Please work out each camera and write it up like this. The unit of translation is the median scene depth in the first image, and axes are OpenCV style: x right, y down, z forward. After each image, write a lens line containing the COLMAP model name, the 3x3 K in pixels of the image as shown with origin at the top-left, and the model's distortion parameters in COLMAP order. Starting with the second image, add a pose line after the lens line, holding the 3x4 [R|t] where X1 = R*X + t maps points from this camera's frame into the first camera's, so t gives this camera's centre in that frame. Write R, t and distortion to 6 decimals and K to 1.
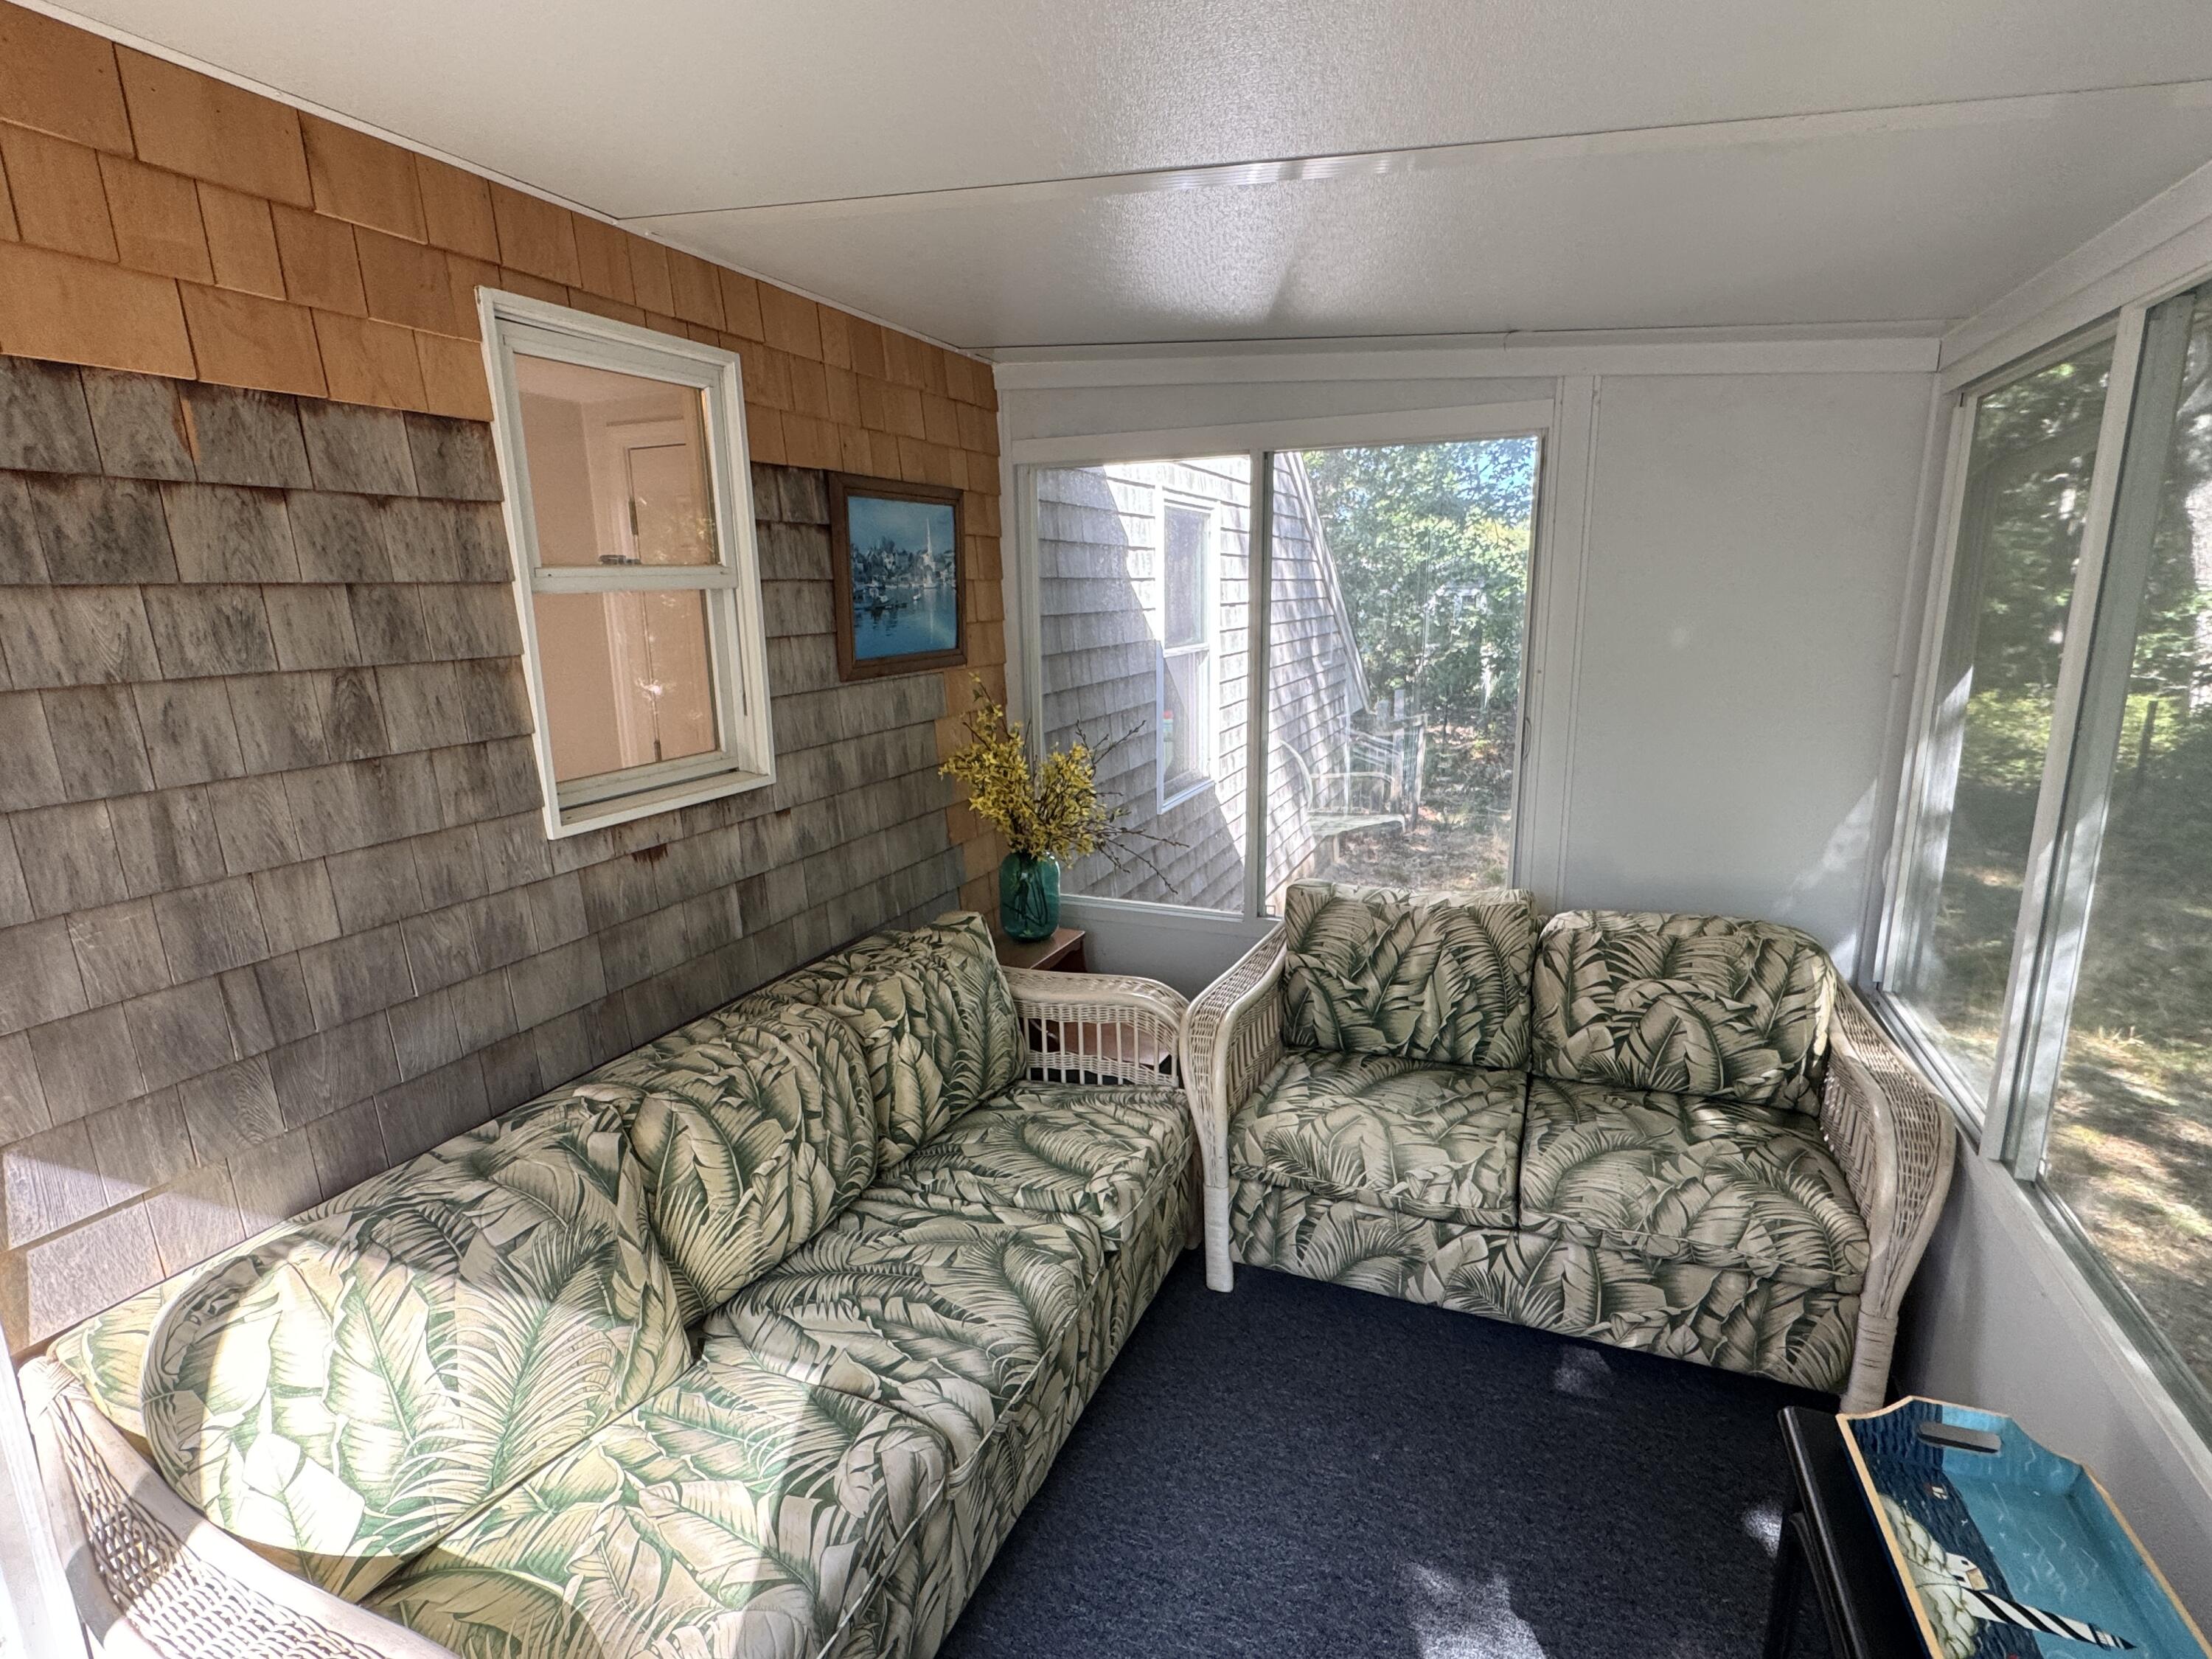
lens RADIAL K [[1100.7, 0, 1109.6], [0, 1100.7, 838.4], [0, 0, 1]] dist [0.002298, 0.000389]
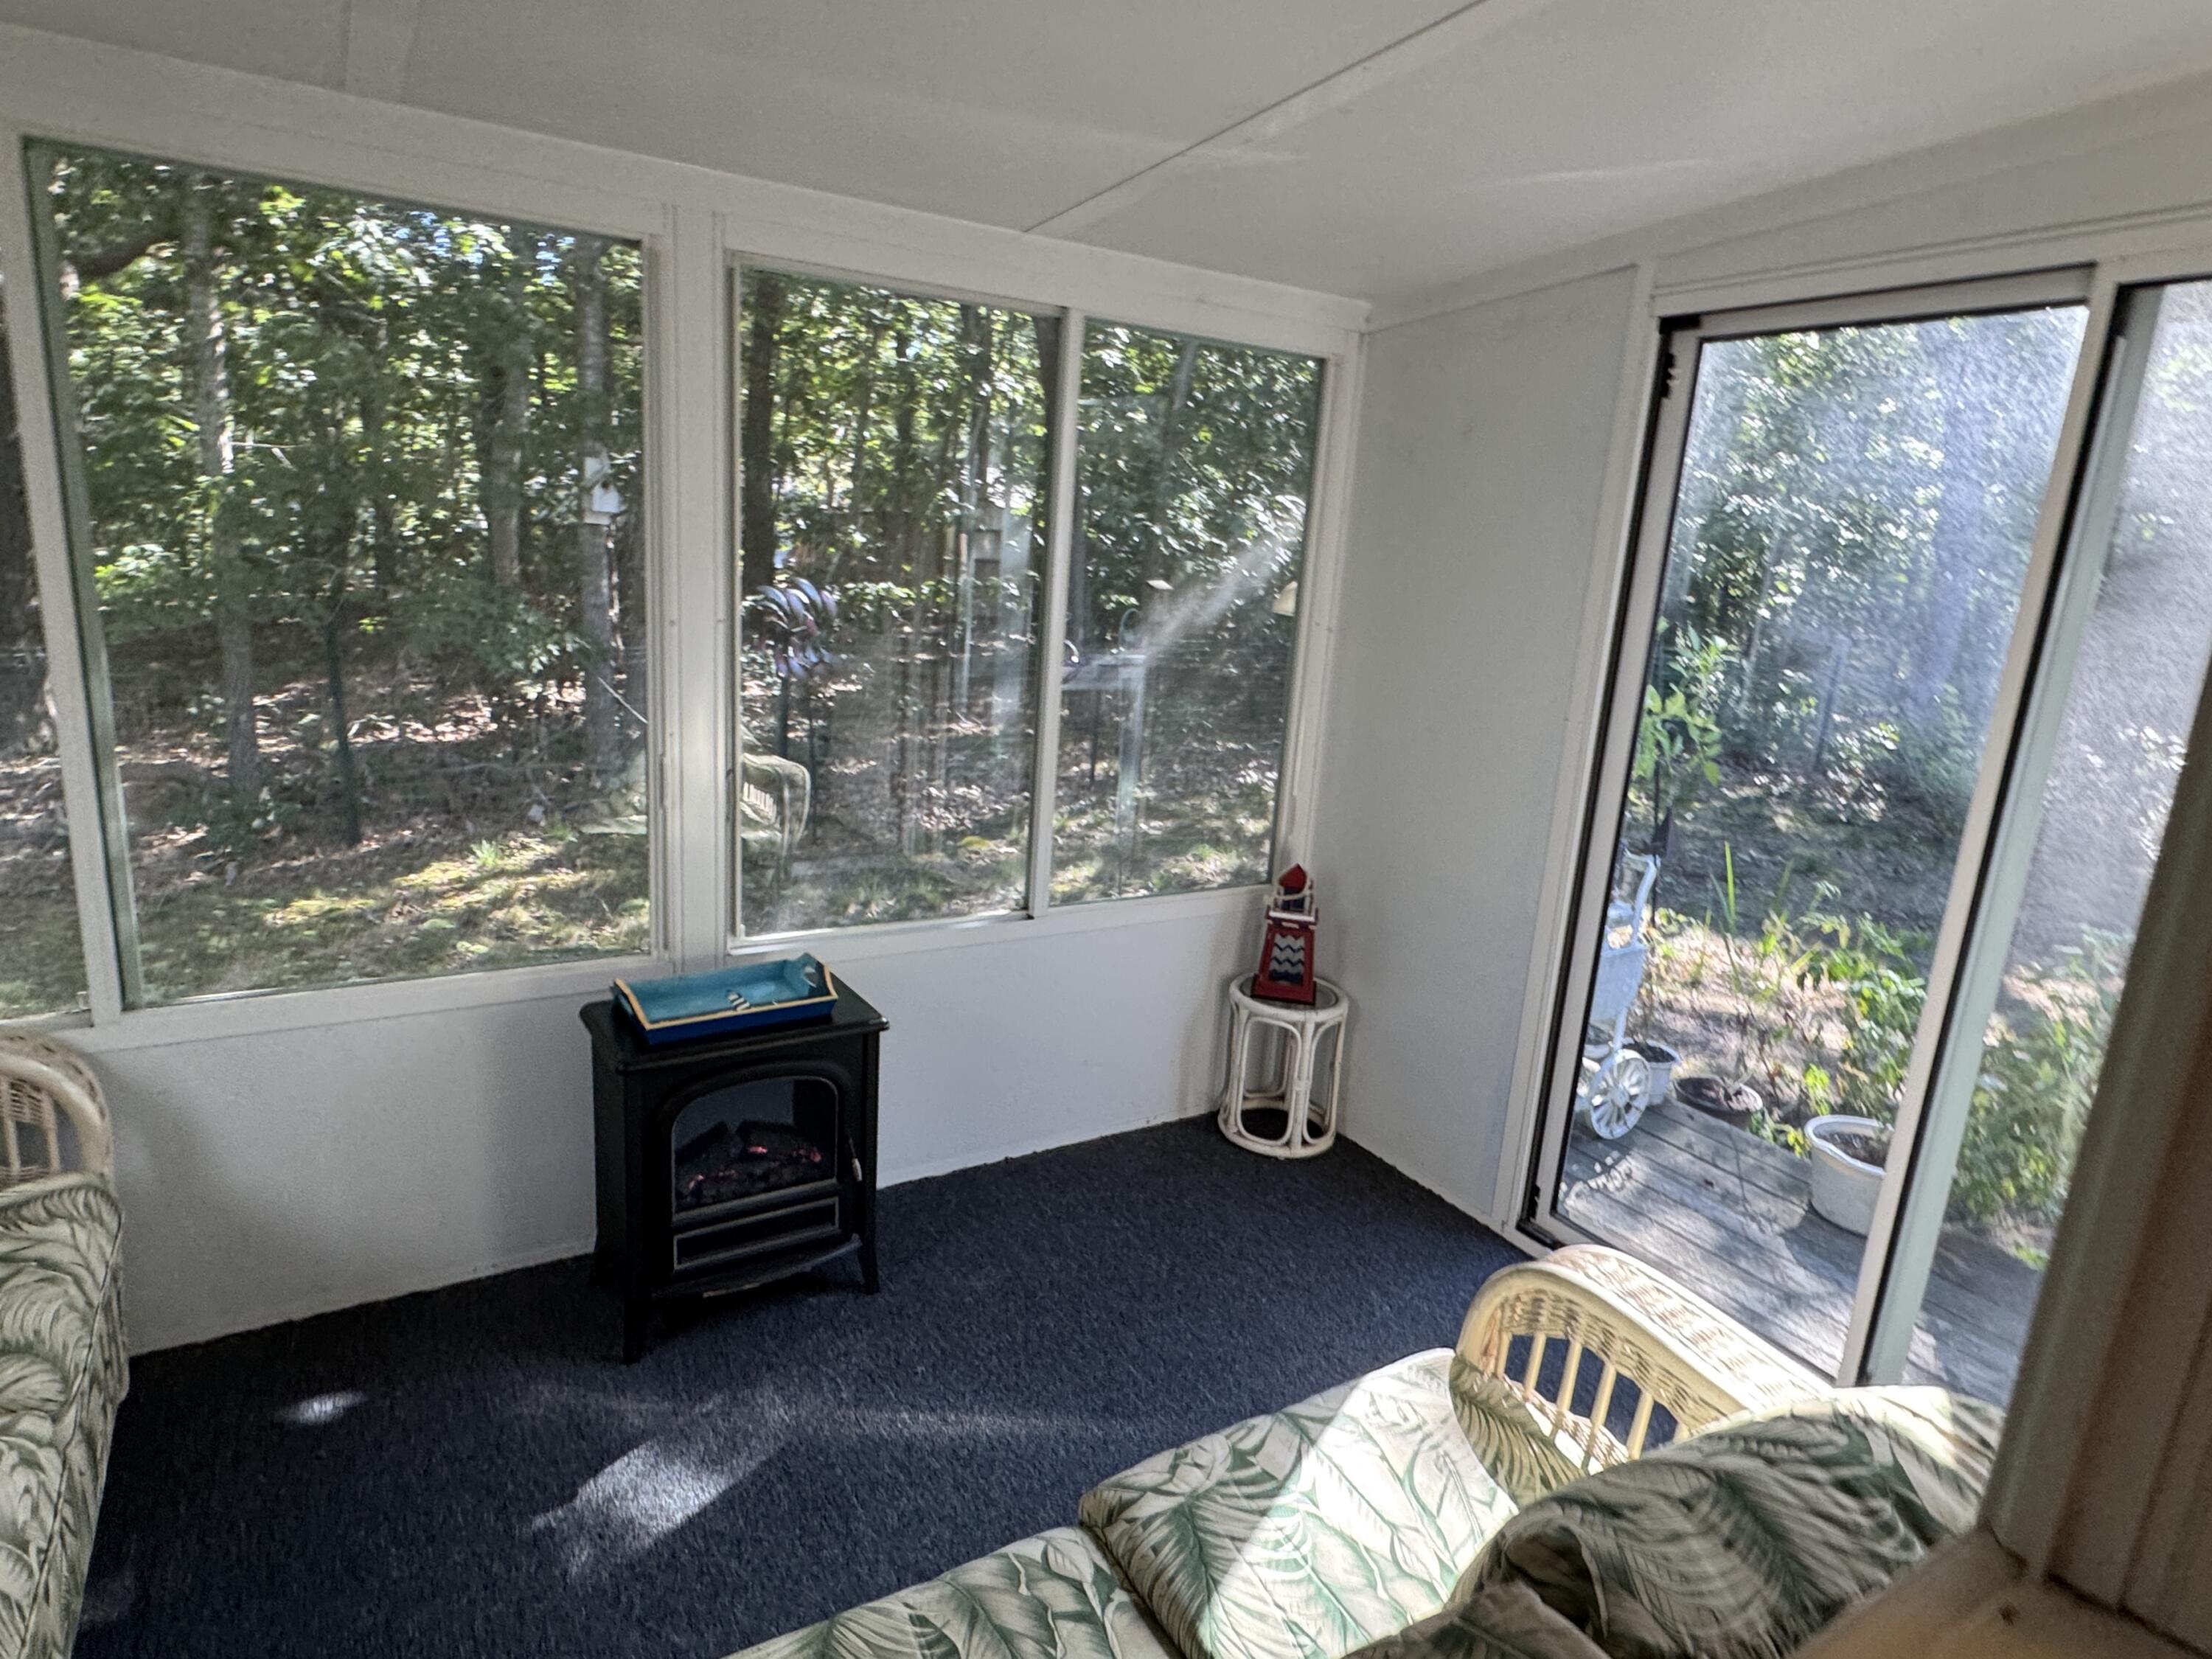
lens RADIAL K [[1100.7, 0, 1102.3], [0, 1100.7, 828.8], [0, 0, 1]] dist [0.002298, 0.000389]
pose [[-0.787234, -0.201743, 0.582719, -0.558323], [0.085373, 0.900213, 0.426998, -0.266779], [-0.610715, 0.385896, -0.691455, 1.407206]]
